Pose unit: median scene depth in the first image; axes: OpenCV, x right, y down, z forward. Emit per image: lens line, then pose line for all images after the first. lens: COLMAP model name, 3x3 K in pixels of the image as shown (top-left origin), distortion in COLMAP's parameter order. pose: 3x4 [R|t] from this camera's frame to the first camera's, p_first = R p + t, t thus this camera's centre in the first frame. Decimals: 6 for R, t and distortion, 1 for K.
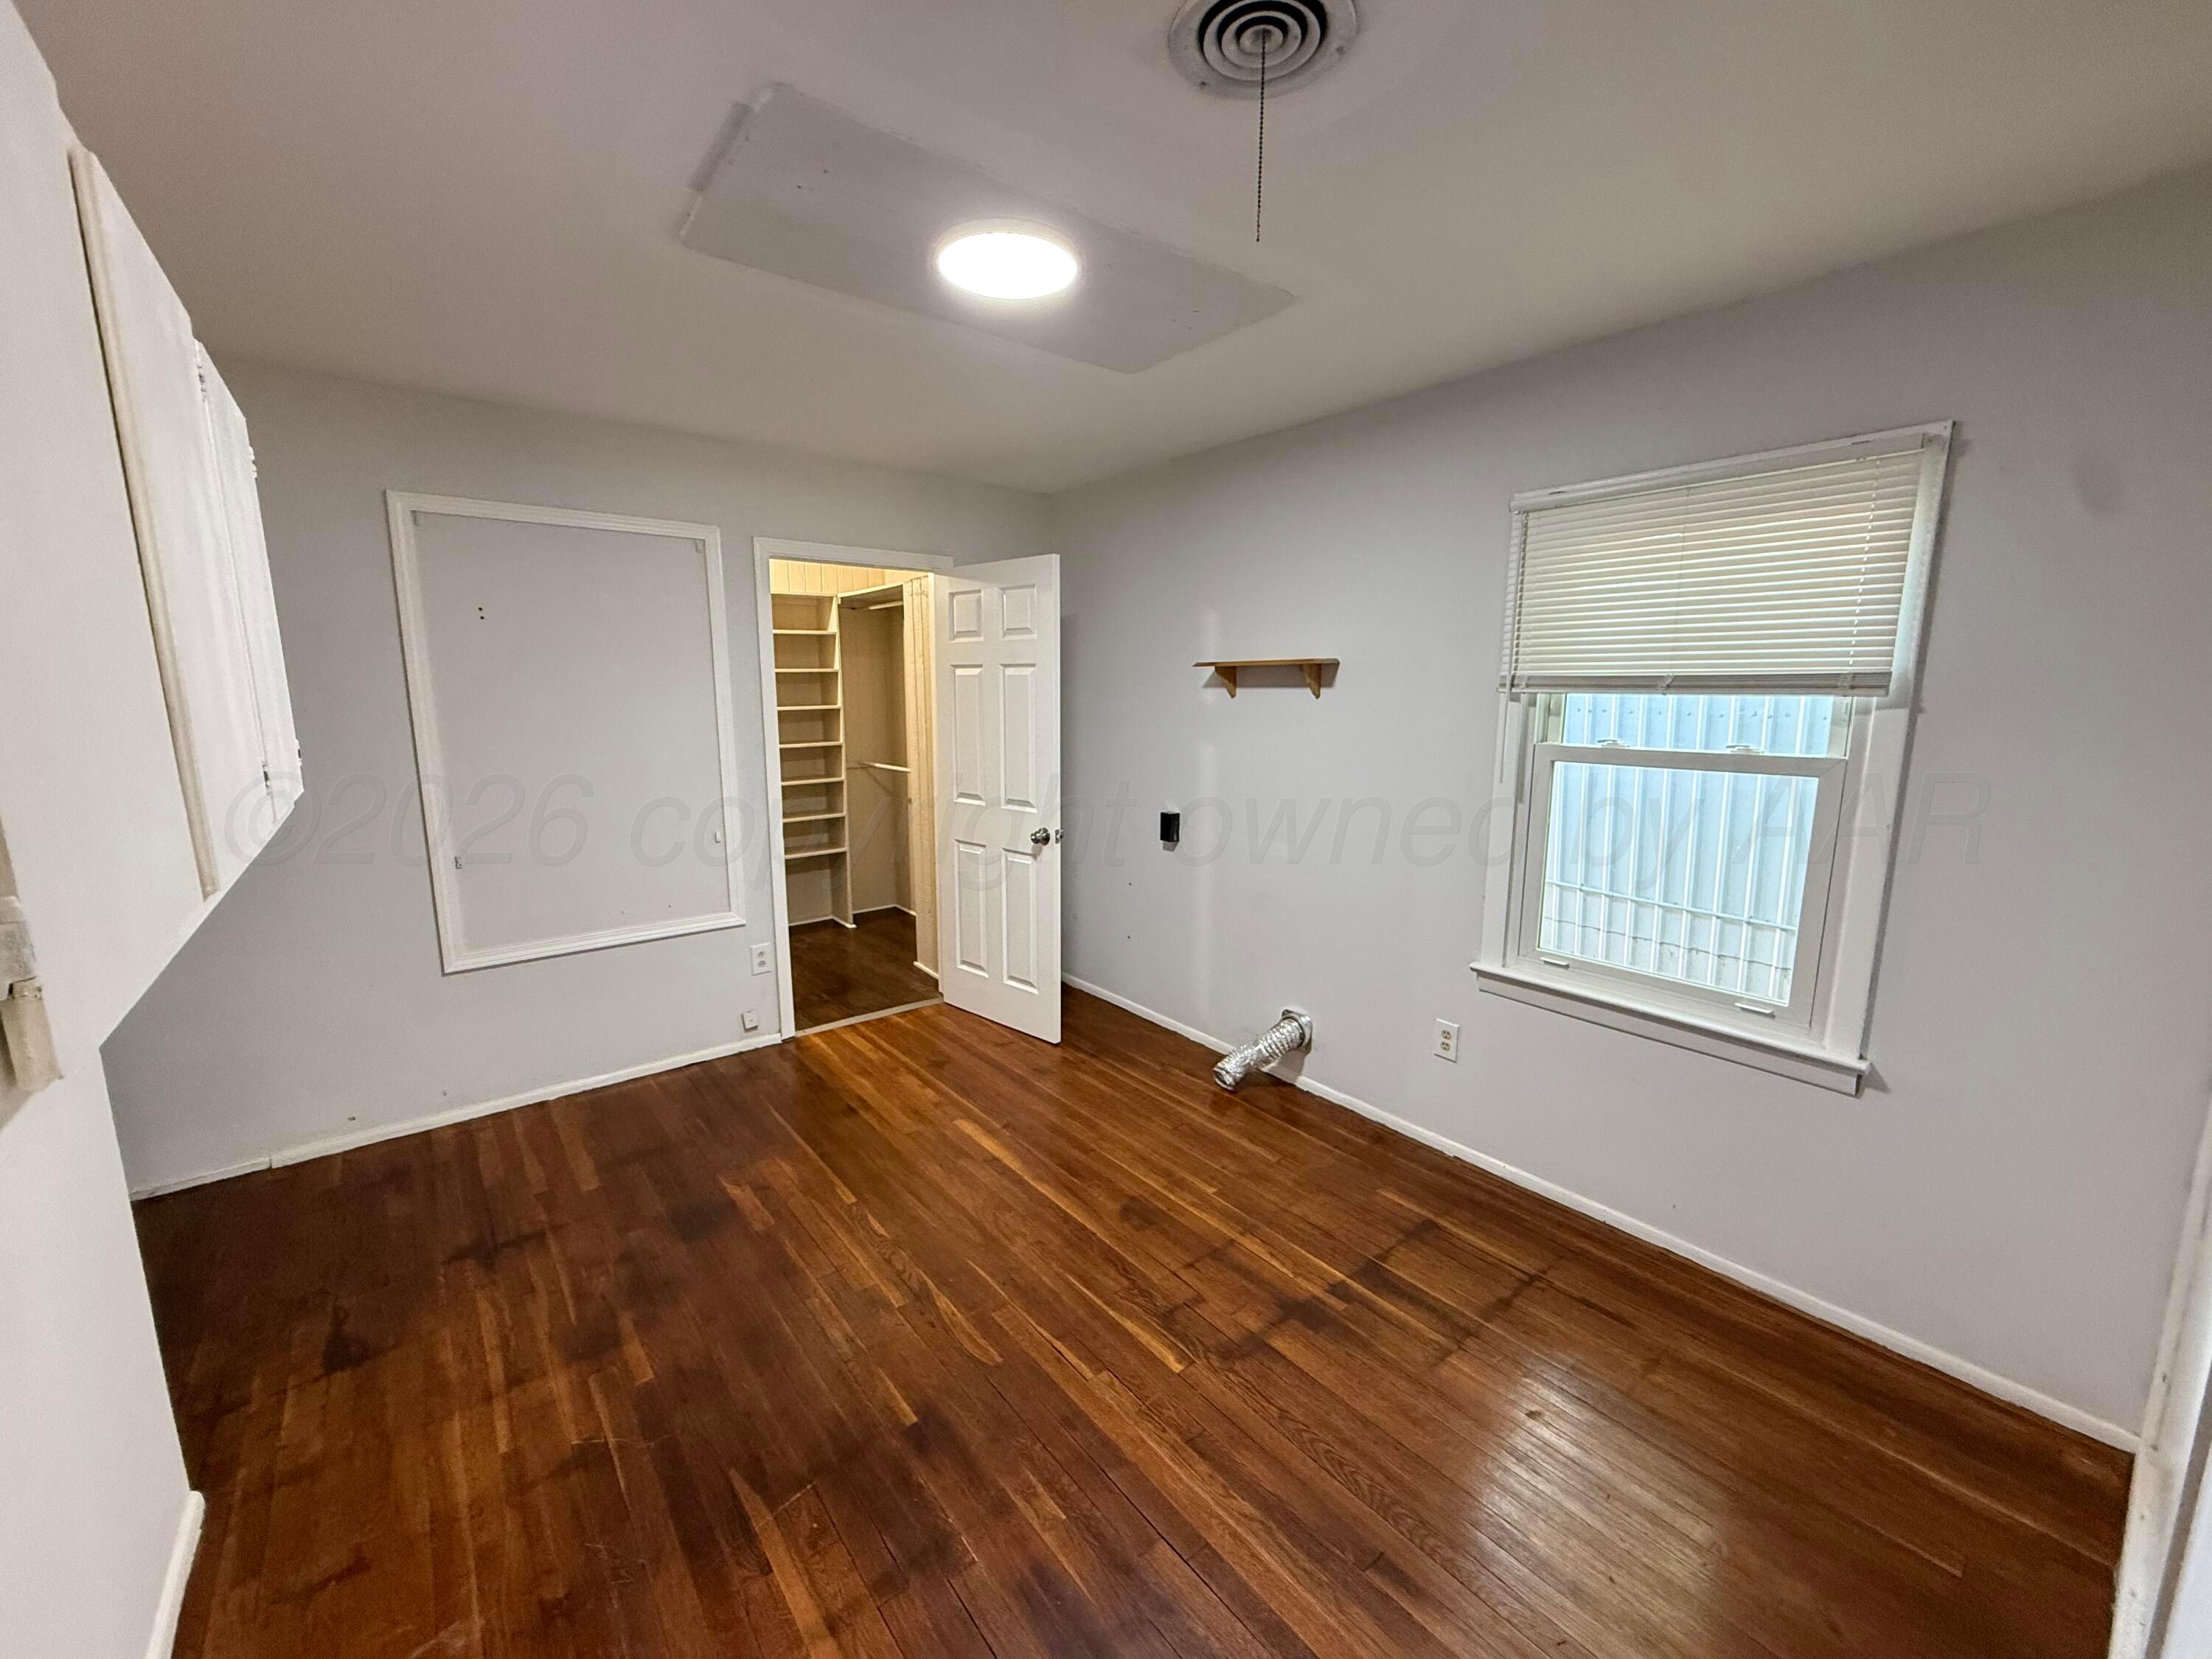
lens RADIAL K [[879.5, 0, 1098.7], [0, 879.5, 821.1], [0, 0, 1]] dist [0.000102, -0.000233]
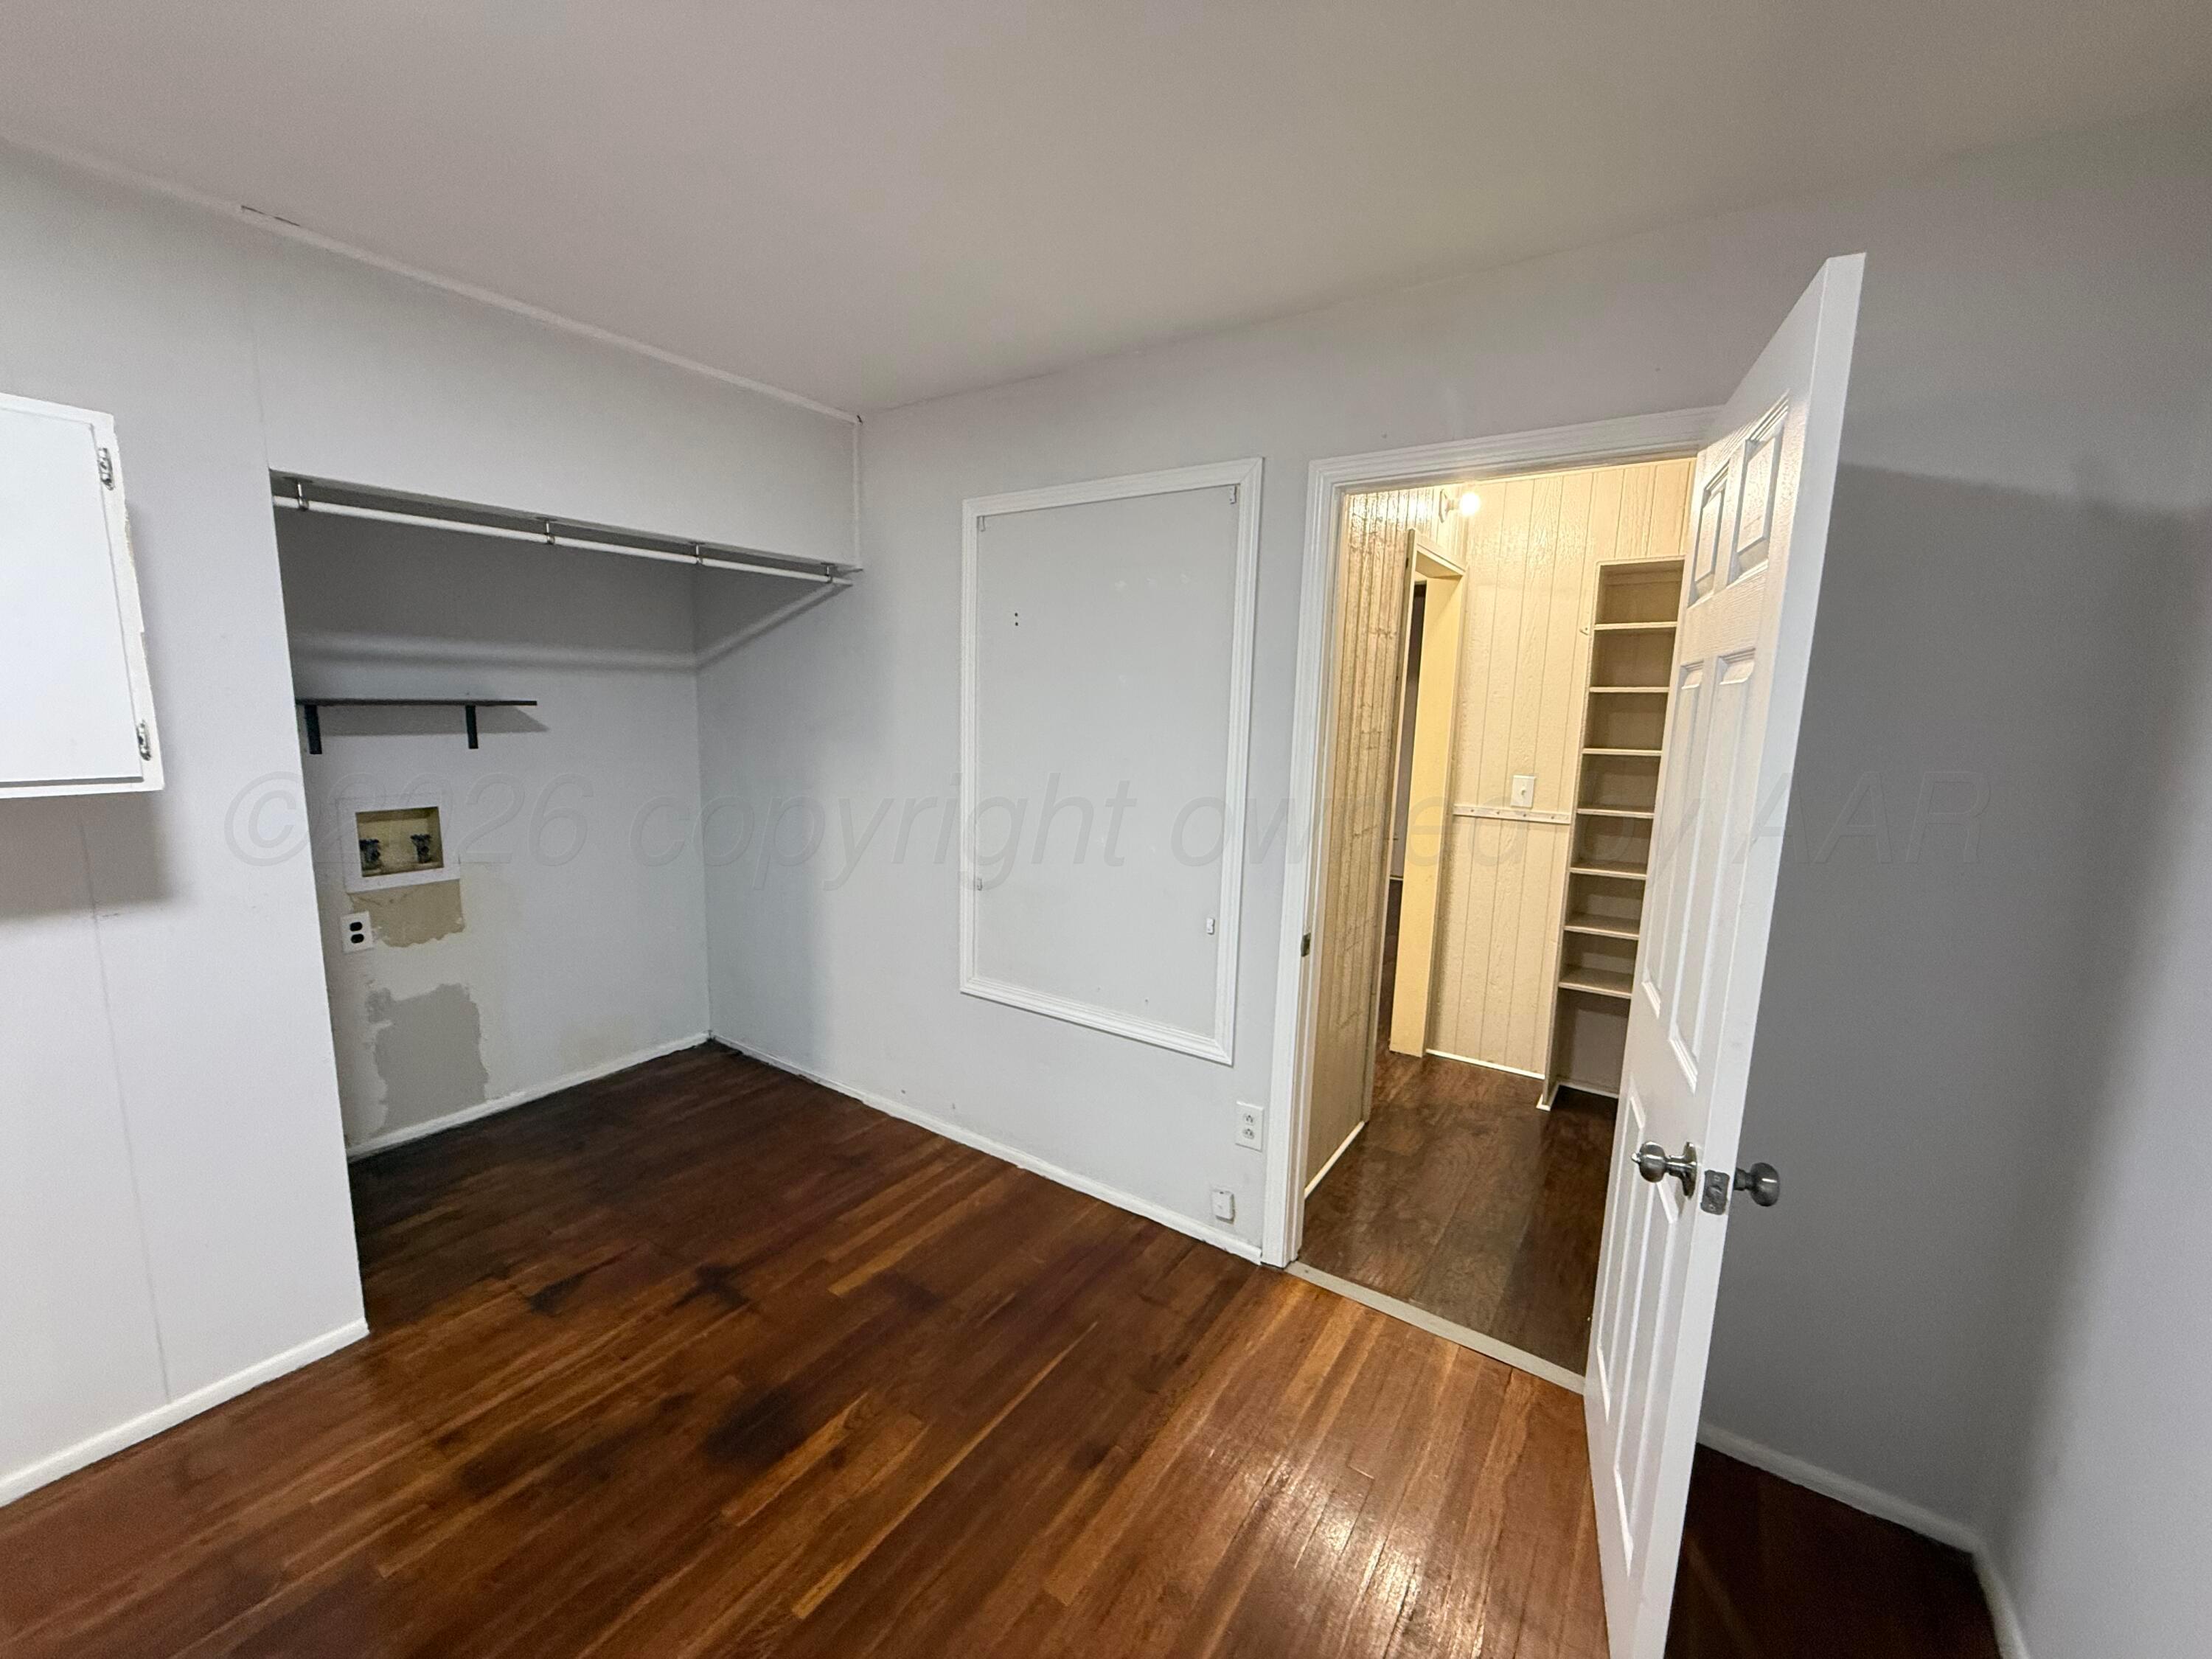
lens RADIAL K [[879.5, 0, 1096.2], [0, 879.5, 828.9], [0, 0, 1]] dist [0.000102, -0.000233]
pose [[0.294197, 0.144594, -0.944744, 0.198555], [-0.168580, 0.980842, 0.097622, -0.123097], [0.940760, 0.130545, 0.312936, 0.796239]]
